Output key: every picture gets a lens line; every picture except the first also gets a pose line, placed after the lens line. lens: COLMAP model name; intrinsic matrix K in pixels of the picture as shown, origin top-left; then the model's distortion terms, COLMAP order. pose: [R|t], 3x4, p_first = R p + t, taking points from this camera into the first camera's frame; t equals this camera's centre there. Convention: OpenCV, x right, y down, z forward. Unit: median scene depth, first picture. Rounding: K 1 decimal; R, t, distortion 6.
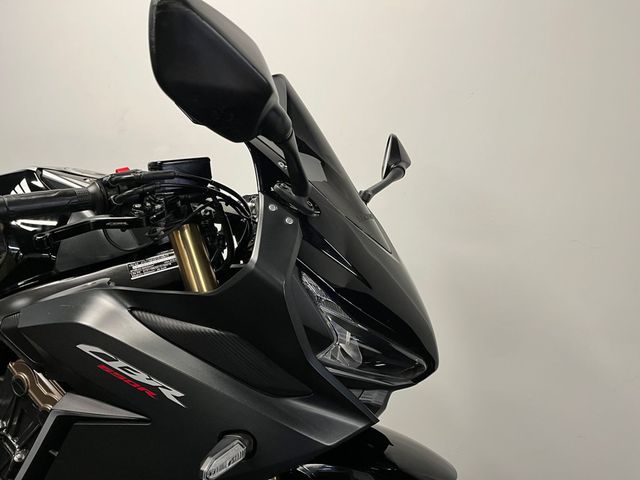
lens RADIAL K [[489.1, 0, 320.0], [0, 489.1, 240.0], [0, 0, 1]] dist [0.089207, -0.110252]
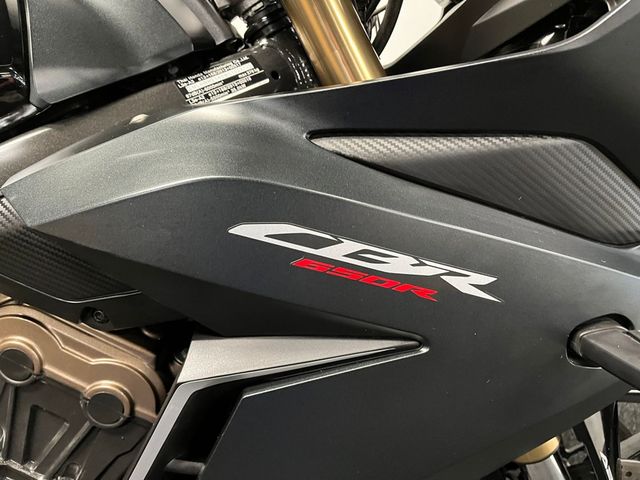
lens RADIAL K [[489.1, 0, 320.0], [0, 489.1, 240.0], [0, 0, 1]] dist [0.089207, -0.110252]
pose [[0.931630, -0.201549, 0.302395, -0.555801], [0.136149, 0.965083, 0.223783, 0.139088], [-0.336940, -0.167312, 0.926541, 0.593857]]
